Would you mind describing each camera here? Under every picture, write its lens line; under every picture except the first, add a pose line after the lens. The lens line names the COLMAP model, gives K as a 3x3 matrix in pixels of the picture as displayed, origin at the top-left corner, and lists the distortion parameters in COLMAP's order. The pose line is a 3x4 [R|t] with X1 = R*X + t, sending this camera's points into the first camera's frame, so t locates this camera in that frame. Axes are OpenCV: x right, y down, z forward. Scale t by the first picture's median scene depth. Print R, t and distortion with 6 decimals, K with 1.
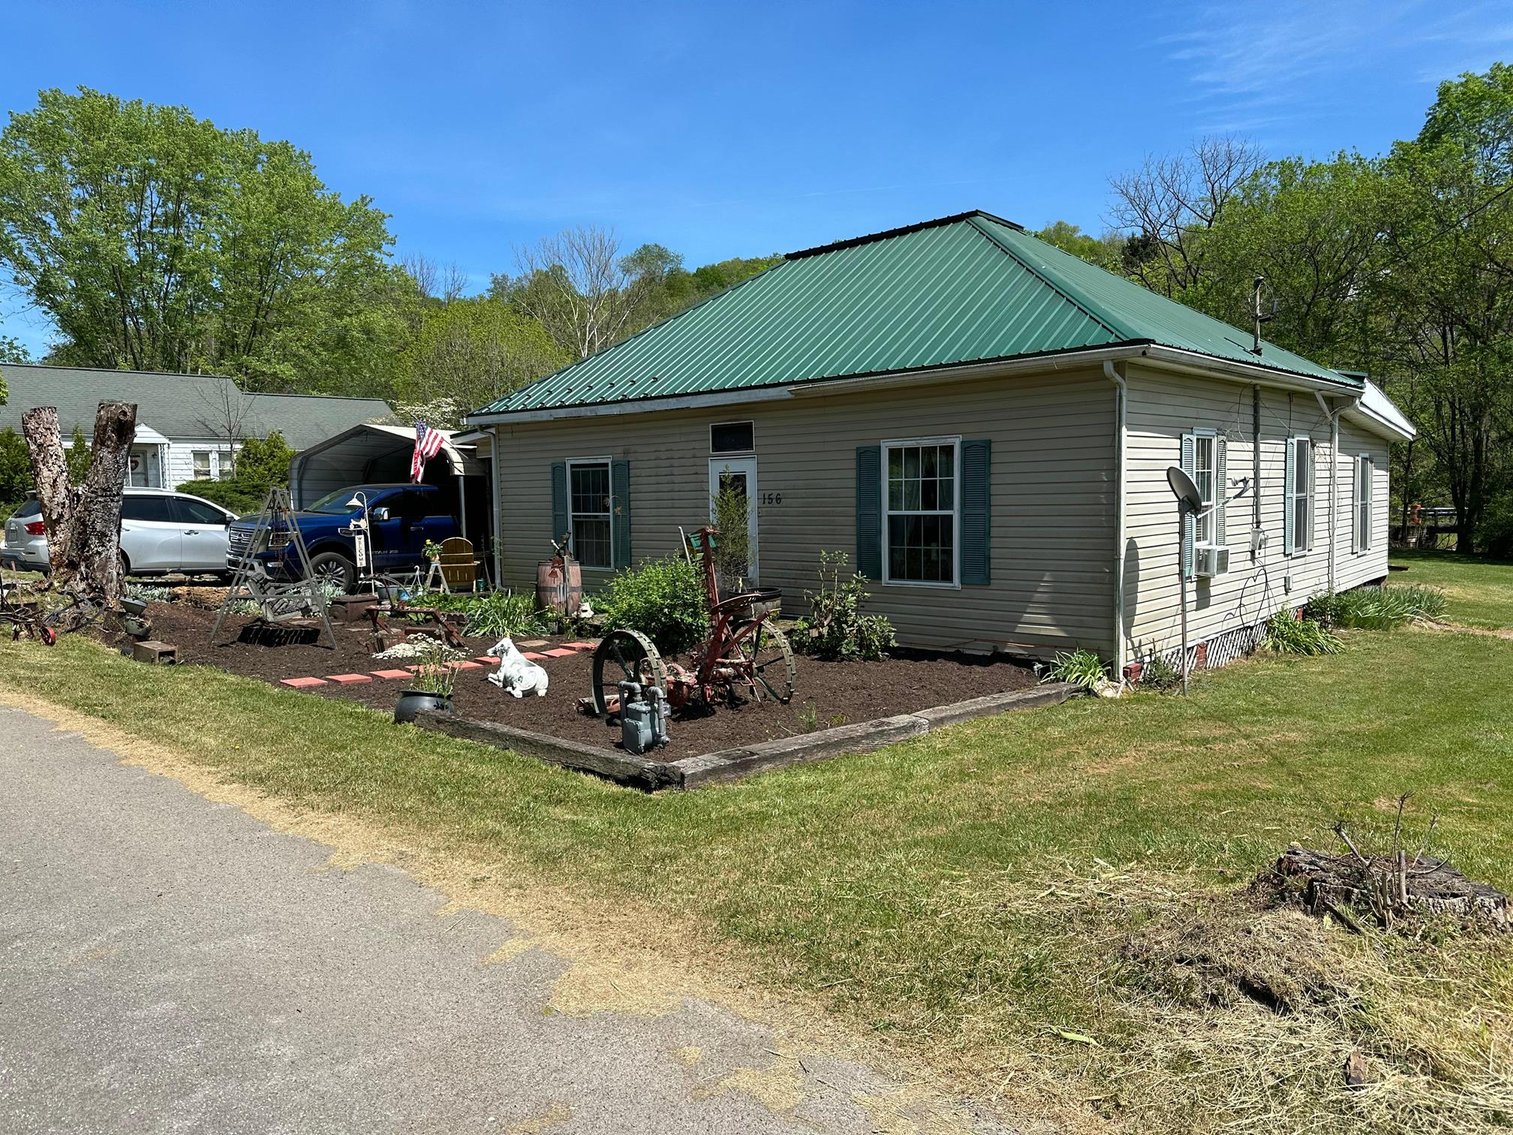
lens RADIAL K [[1048.5, 0, 756.5], [0, 1048.5, 567.5], [0, 0, 1]] dist [0.088525, -0.106574]
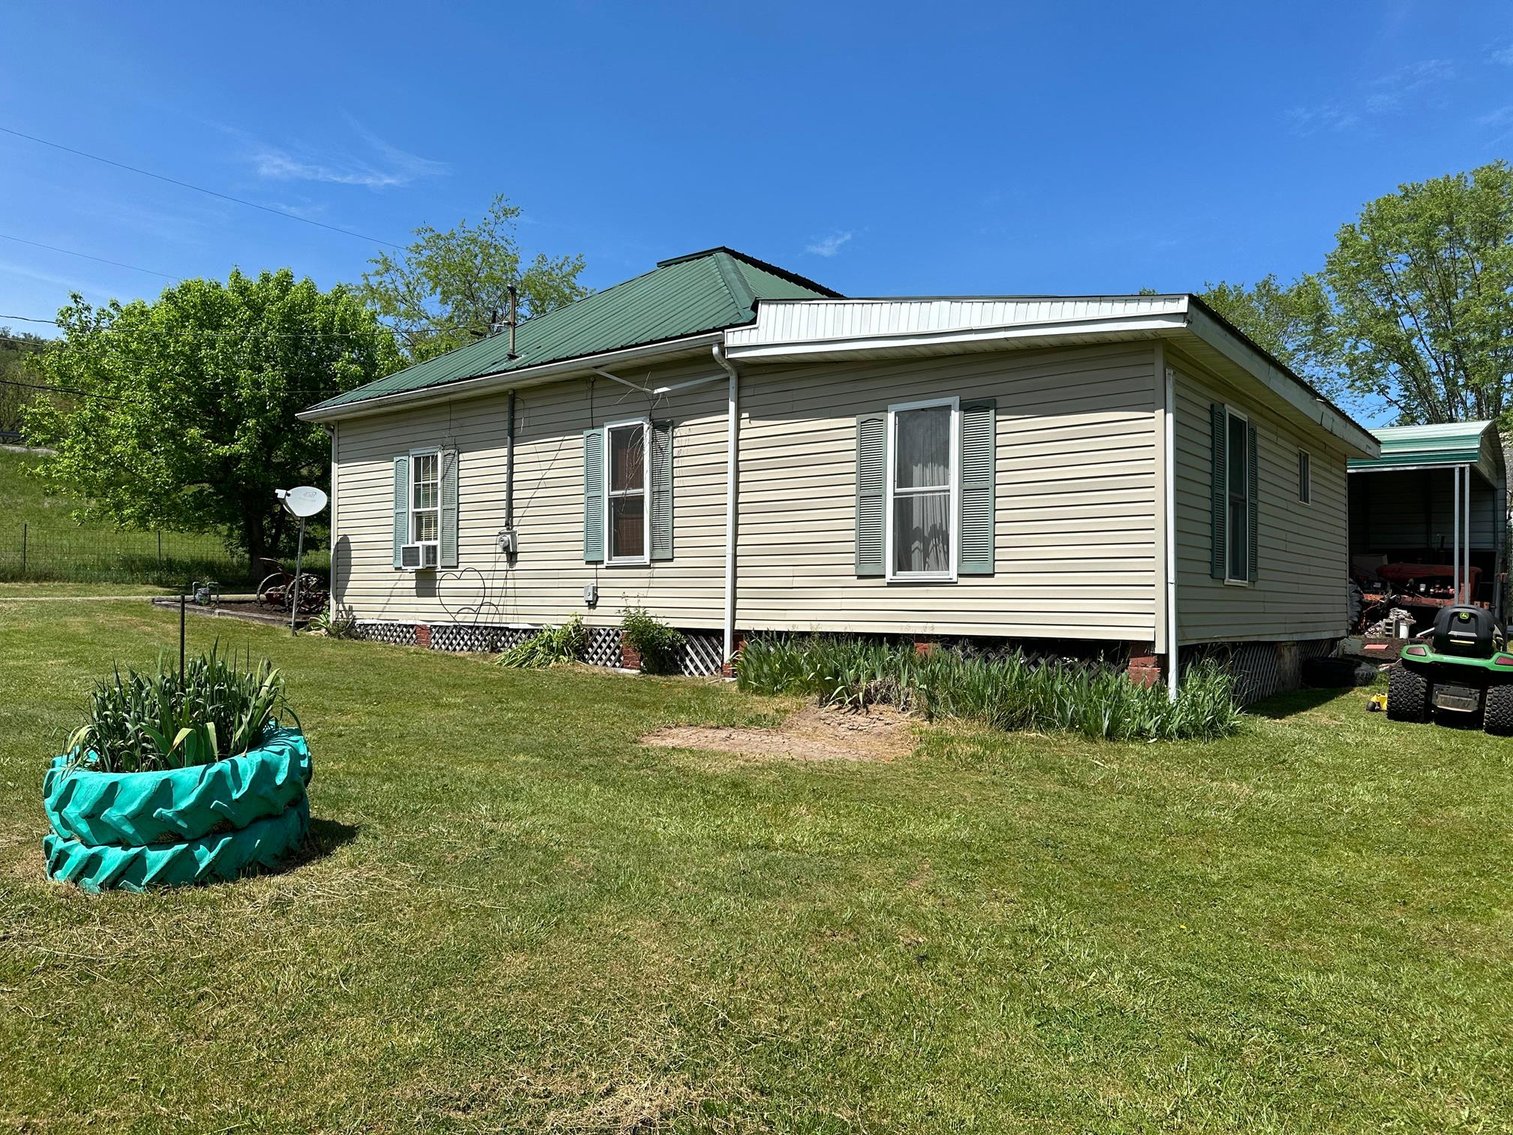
lens RADIAL K [[1048.5, 0, 756.5], [0, 1048.5, 567.5], [0, 0, 1]] dist [0.088525, -0.106574]
pose [[0.065171, -0.008720, -0.997836, 1.657471], [-0.079506, 0.996737, -0.013903, -0.007520], [0.994702, 0.080240, 0.064266, 1.310994]]
